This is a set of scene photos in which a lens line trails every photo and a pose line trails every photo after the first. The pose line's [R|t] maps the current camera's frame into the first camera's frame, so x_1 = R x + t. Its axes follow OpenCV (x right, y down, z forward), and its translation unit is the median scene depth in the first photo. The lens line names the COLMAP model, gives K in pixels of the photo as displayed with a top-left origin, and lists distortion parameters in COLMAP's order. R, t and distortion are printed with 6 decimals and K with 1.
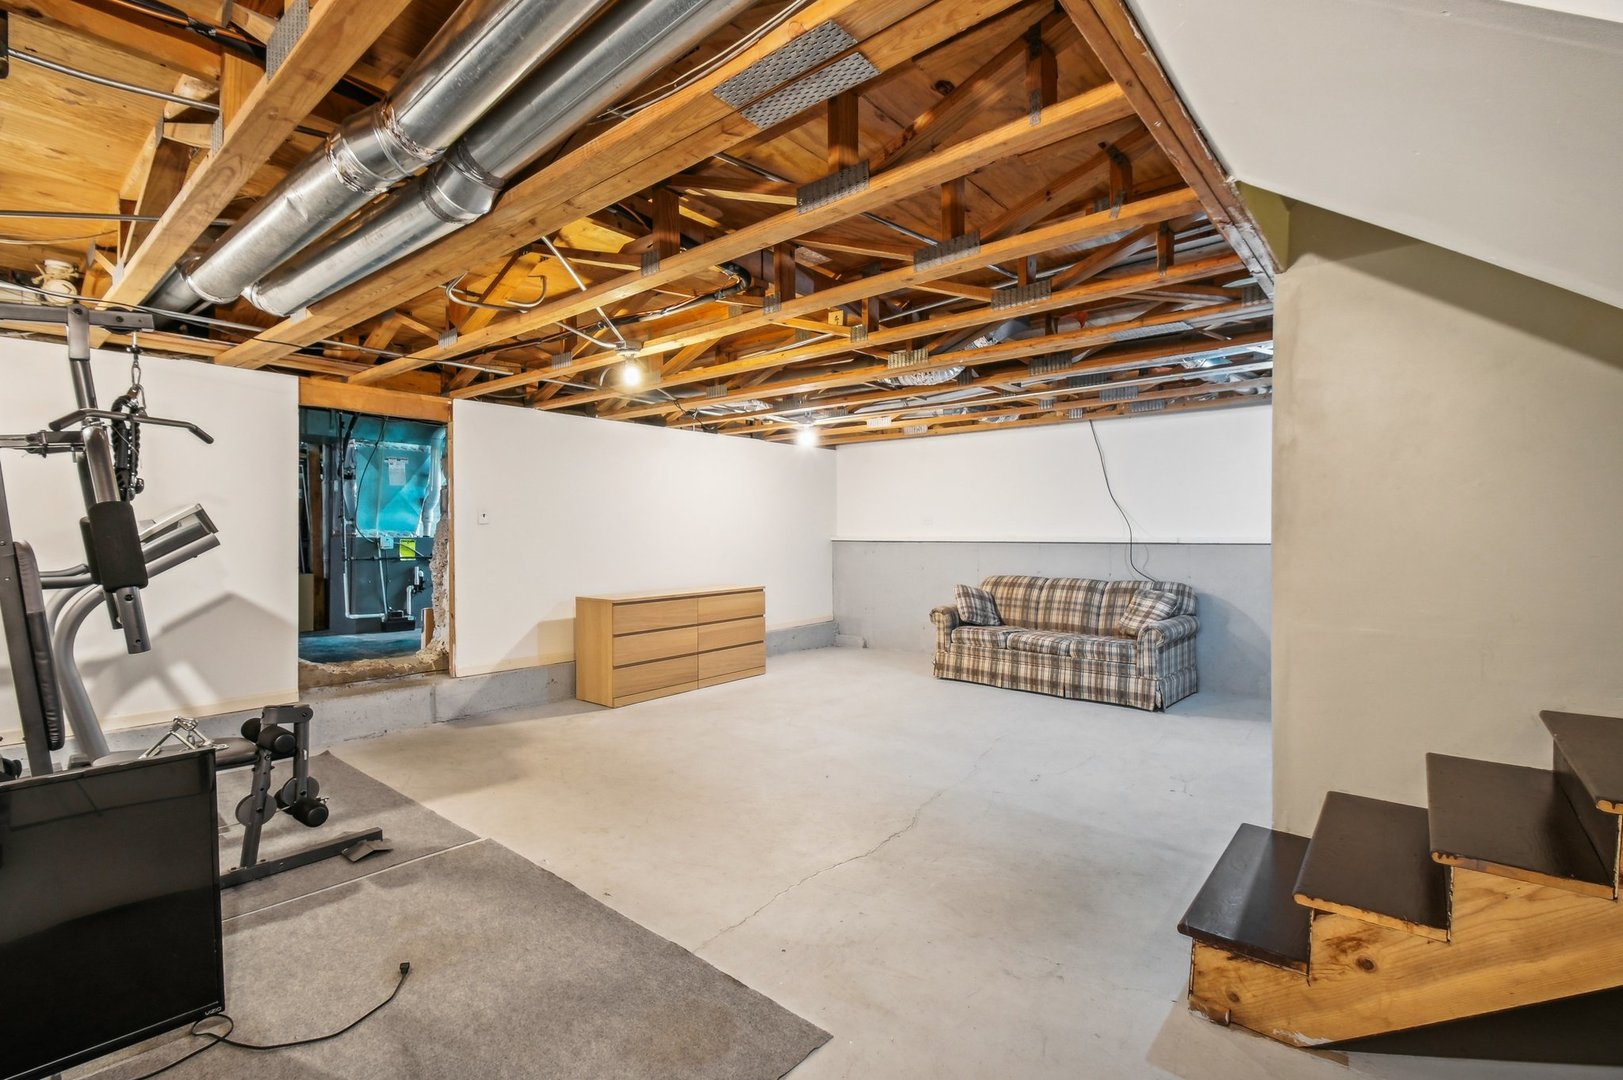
lens RADIAL K [[737.3, 0, 811.5], [0, 737.3, 534.9], [0, 0, 1]] dist [0.007219, -0.008526]
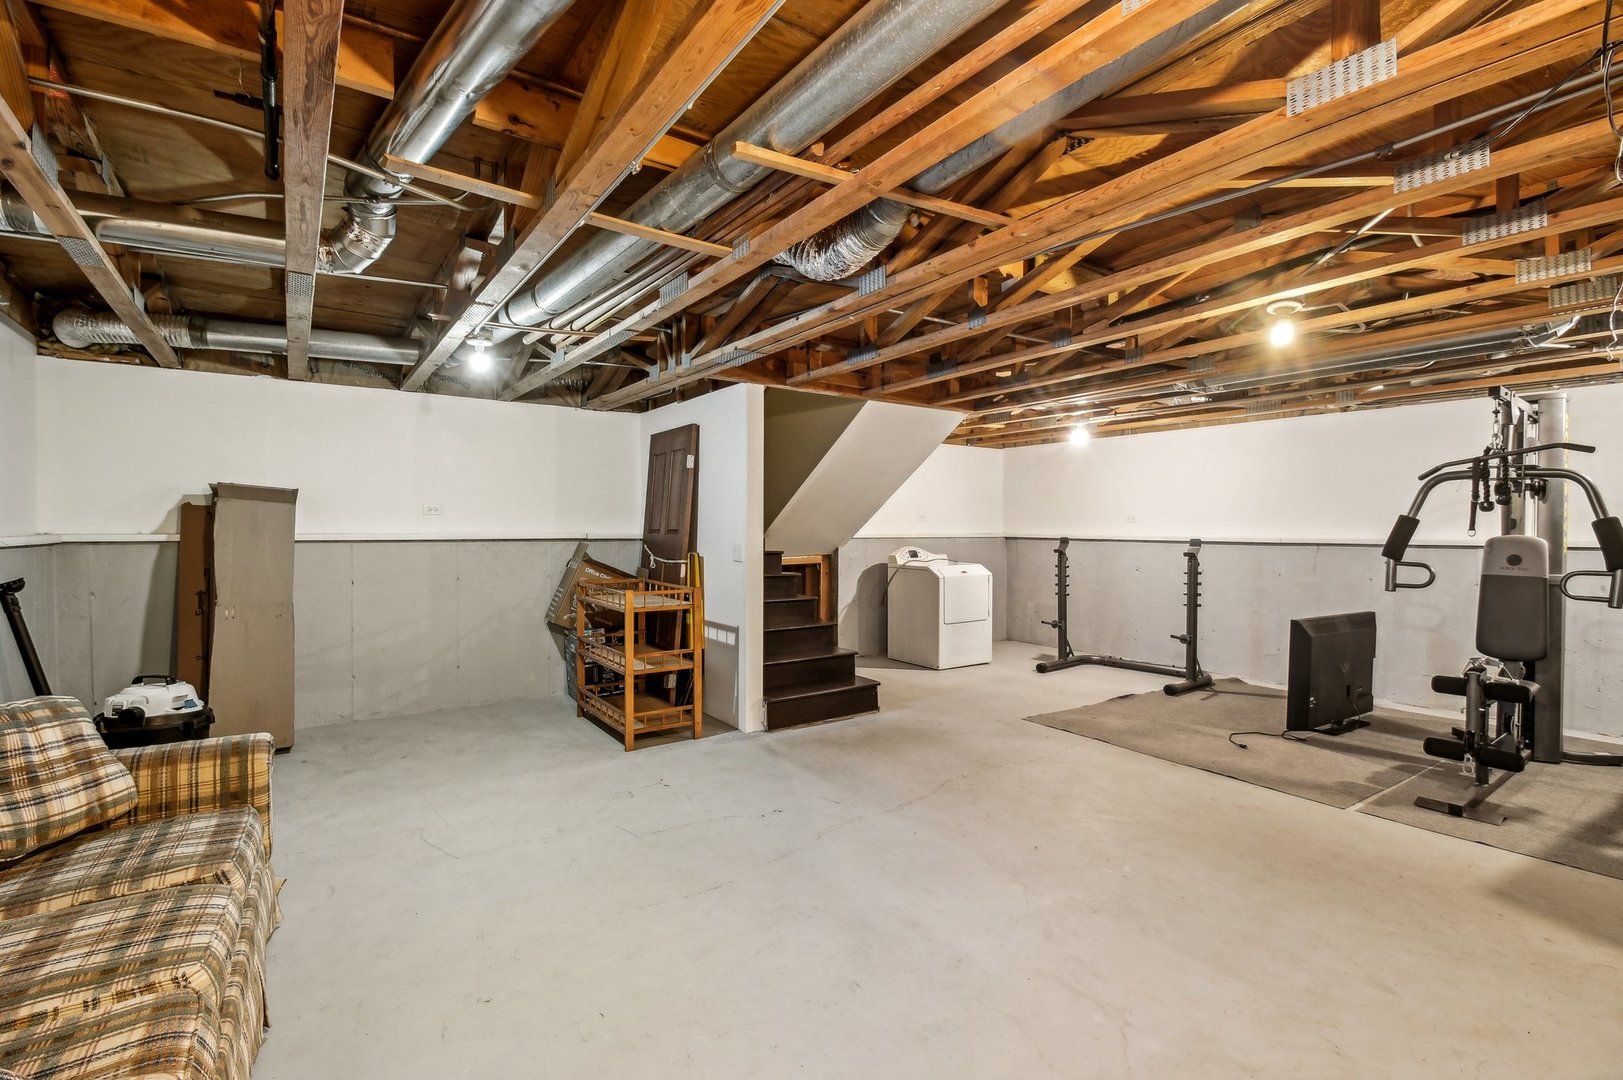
lens RADIAL K [[737.3, 0, 805.7], [0, 737.3, 533.5], [0, 0, 1]] dist [0.007219, -0.008526]
pose [[-0.965082, -0.003910, 0.261919, 0.054958], [0.000964, 0.999829, 0.018477, -0.020736], [-0.261946, 0.018084, -0.964913, 2.413791]]
